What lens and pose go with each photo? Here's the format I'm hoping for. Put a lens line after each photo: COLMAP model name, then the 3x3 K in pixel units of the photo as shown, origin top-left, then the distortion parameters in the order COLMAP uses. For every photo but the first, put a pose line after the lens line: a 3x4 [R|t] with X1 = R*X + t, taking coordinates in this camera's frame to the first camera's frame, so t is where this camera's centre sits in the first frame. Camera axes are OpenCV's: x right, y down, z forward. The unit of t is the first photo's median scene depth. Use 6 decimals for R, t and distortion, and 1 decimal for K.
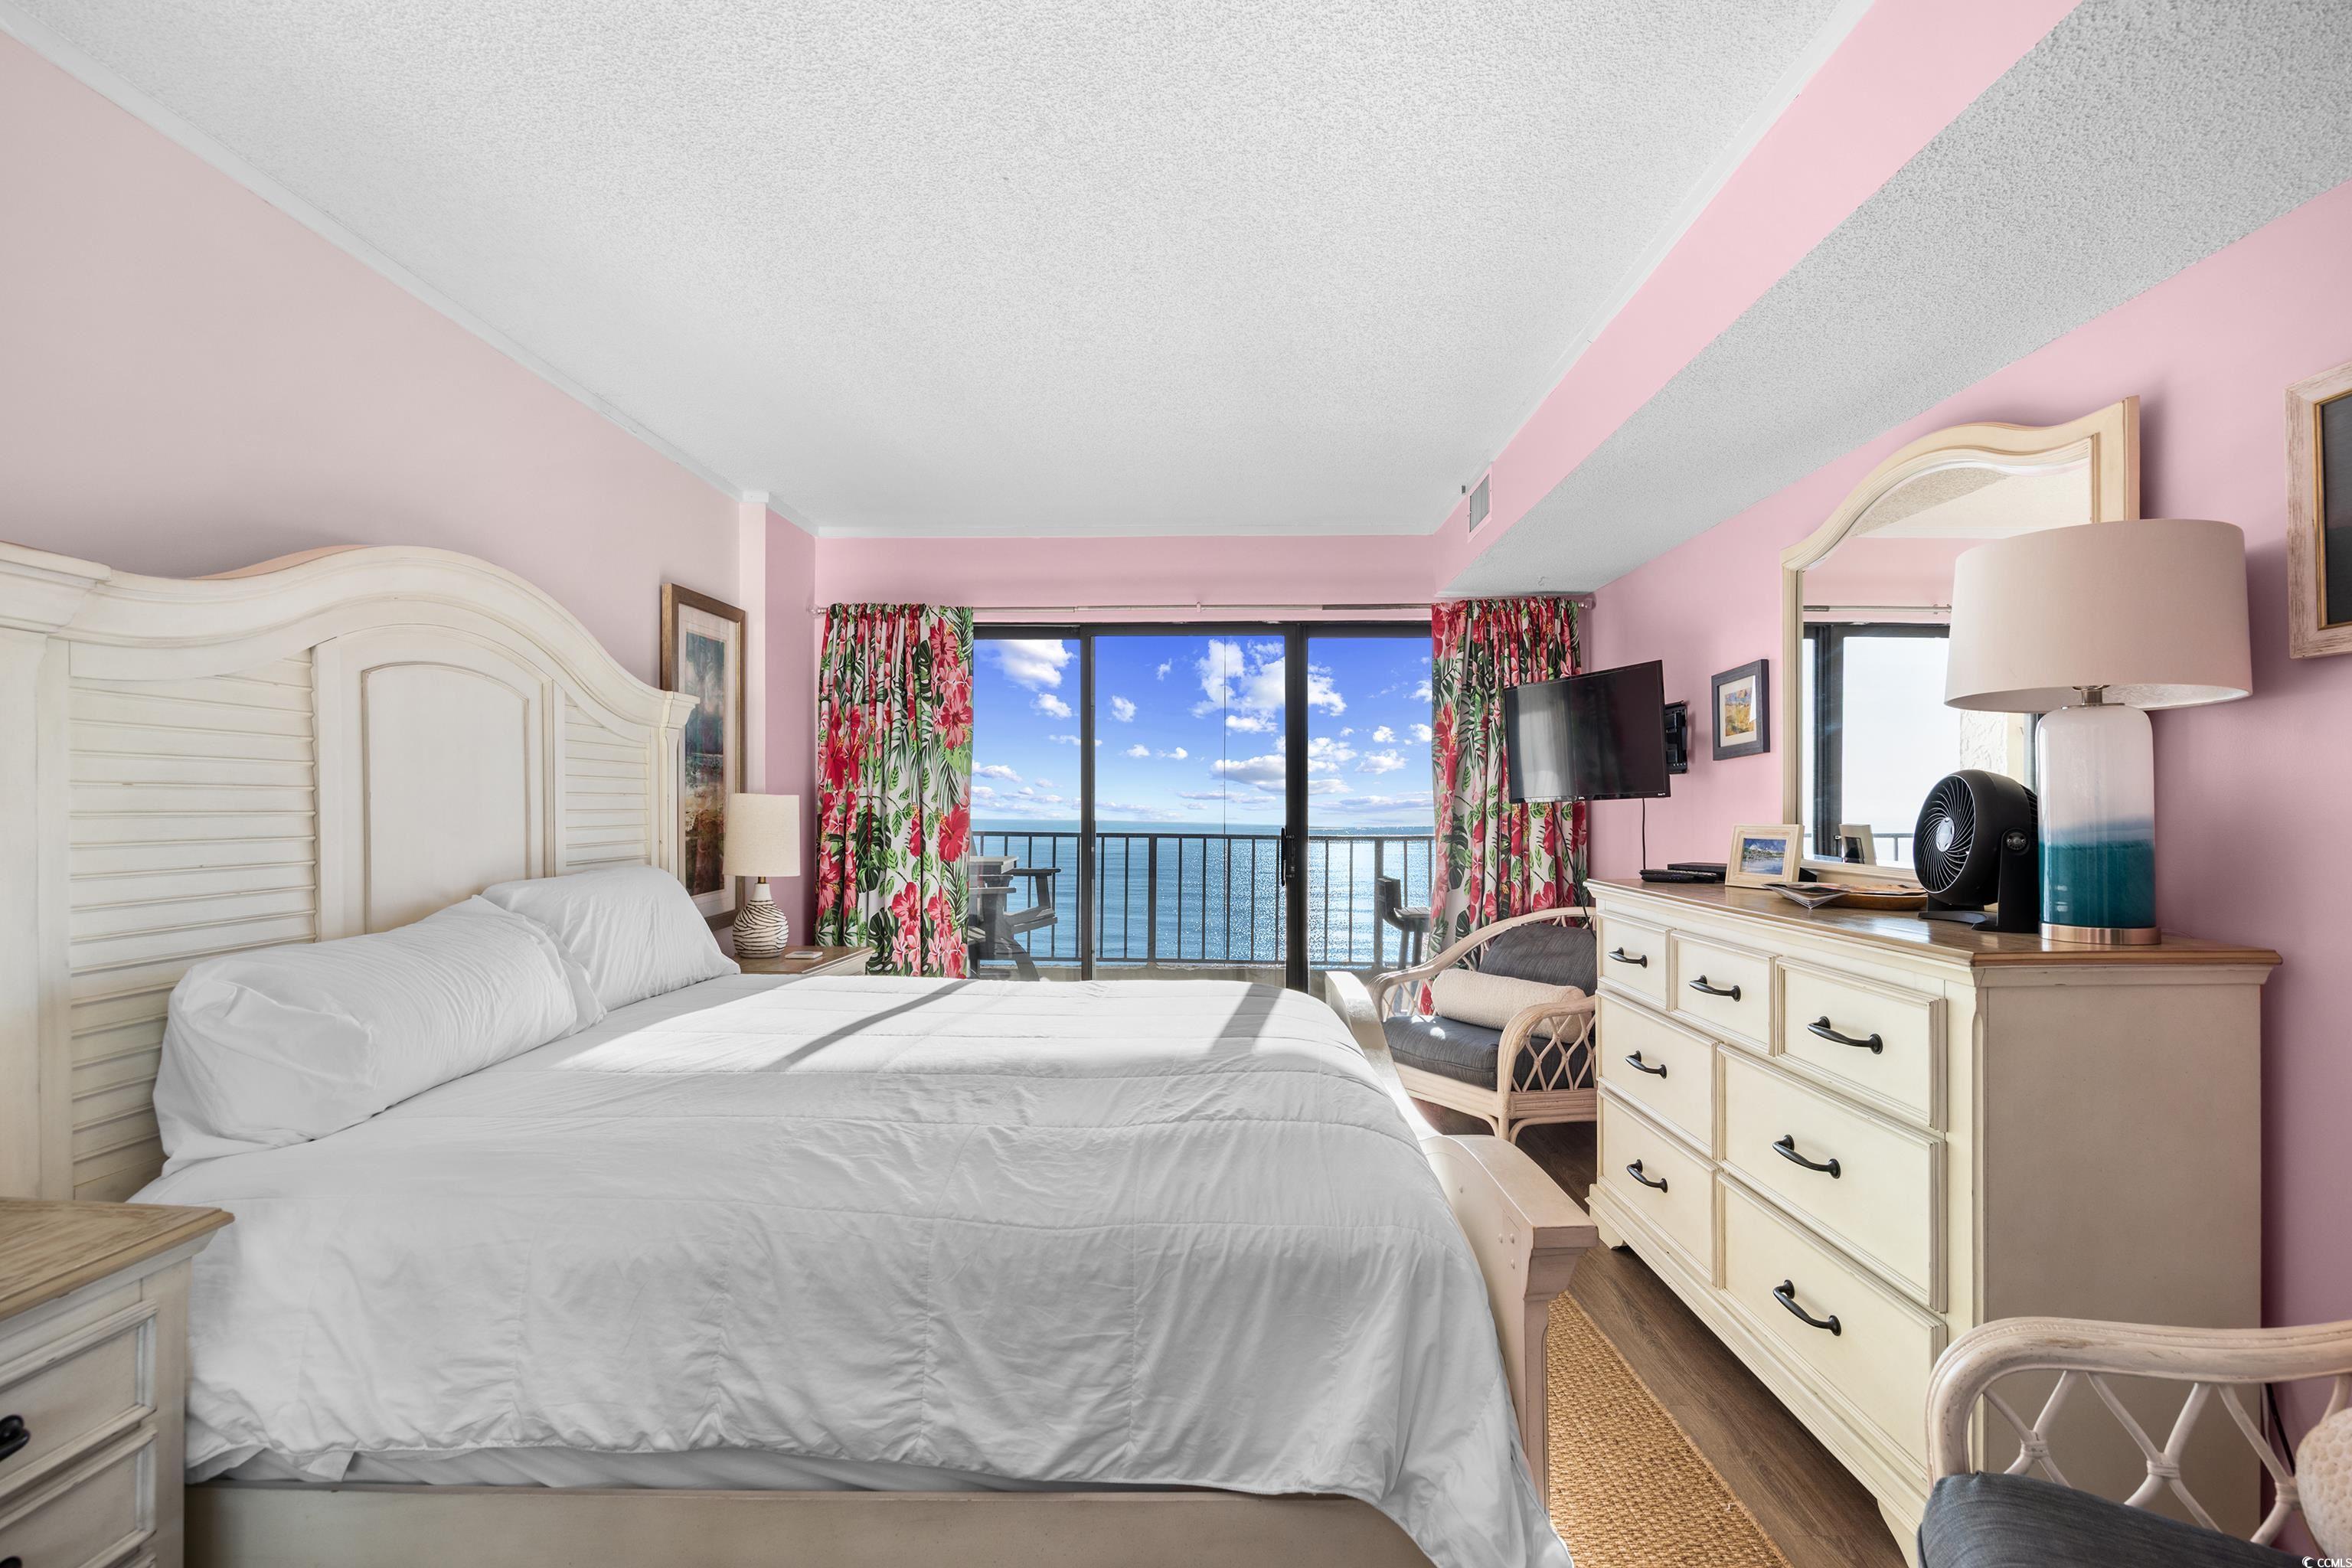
lens RADIAL K [[1092.8, 0, 1177.2], [0, 1092.8, 794.5], [0, 0, 1]] dist [-0.010925, -0.000065]
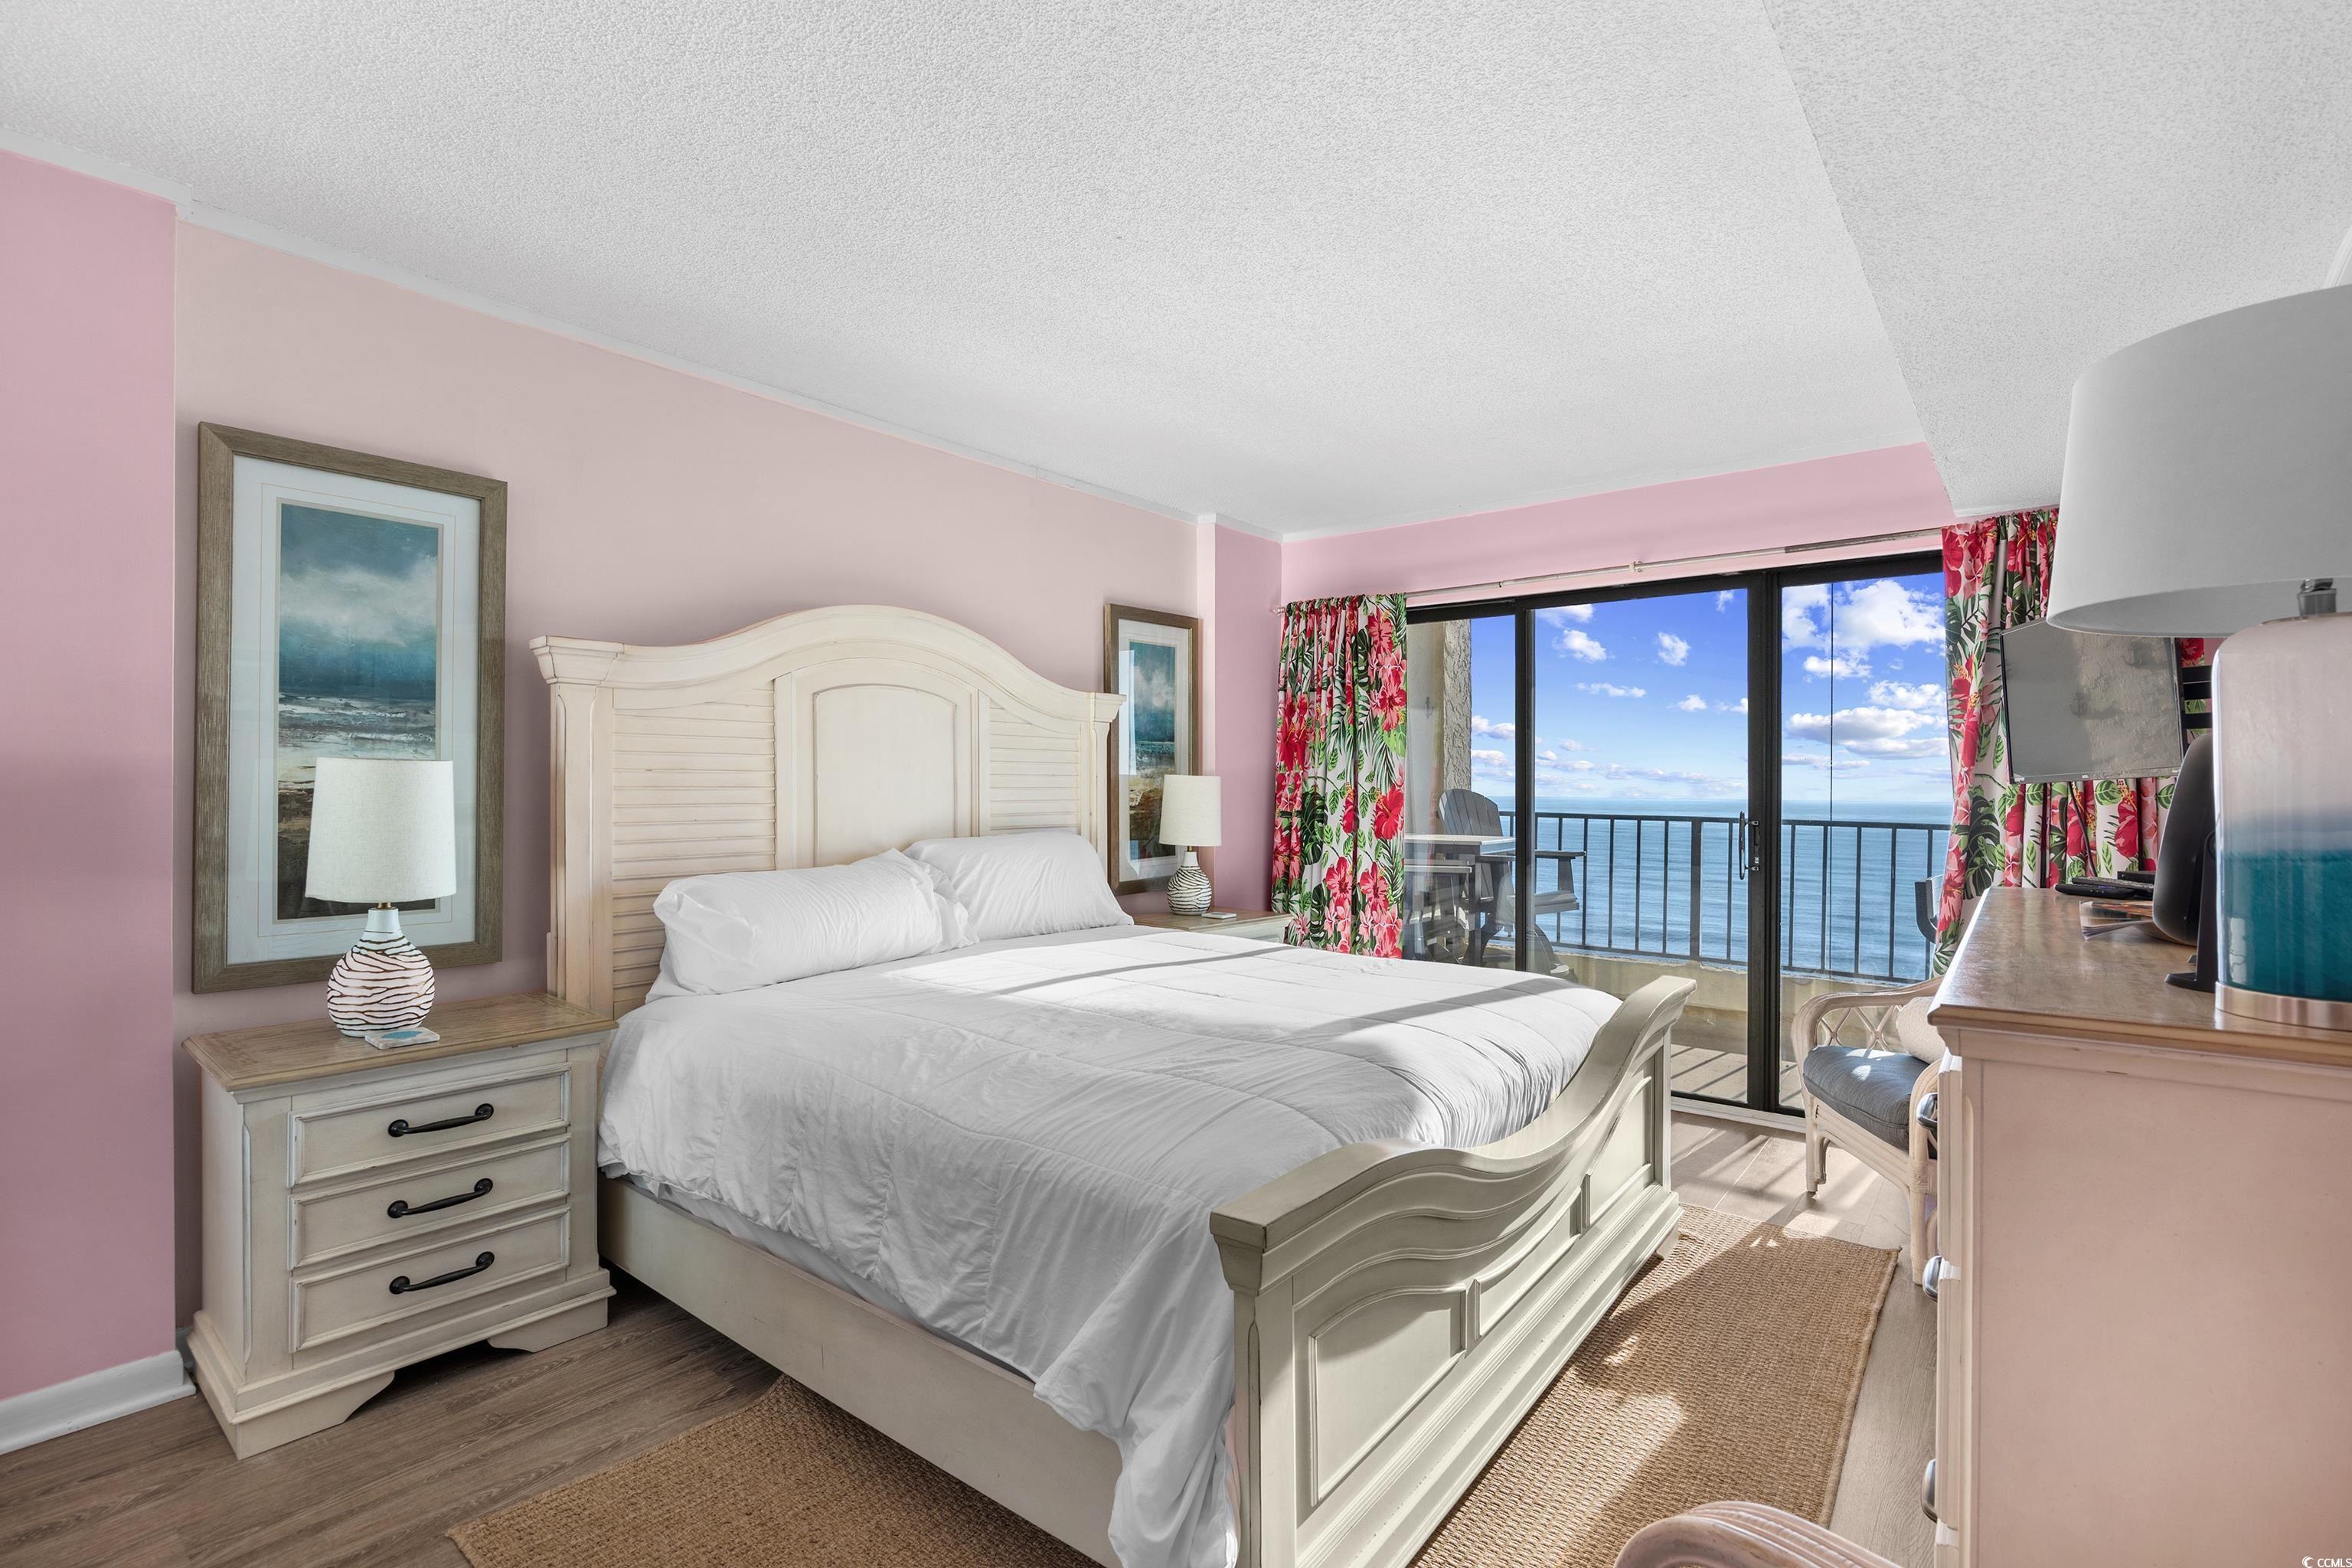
lens RADIAL K [[1081.2, 0, 1174.8], [0, 1081.2, 774.7], [0, 0, 1]] dist [-0.012499, 0.000478]
pose [[0.792812, -0.003478, -0.609456, 0.271886], [0.003186, 0.999994, -0.001563, 0.000911], [0.609458, -0.000702, 0.792818, 0.061611]]
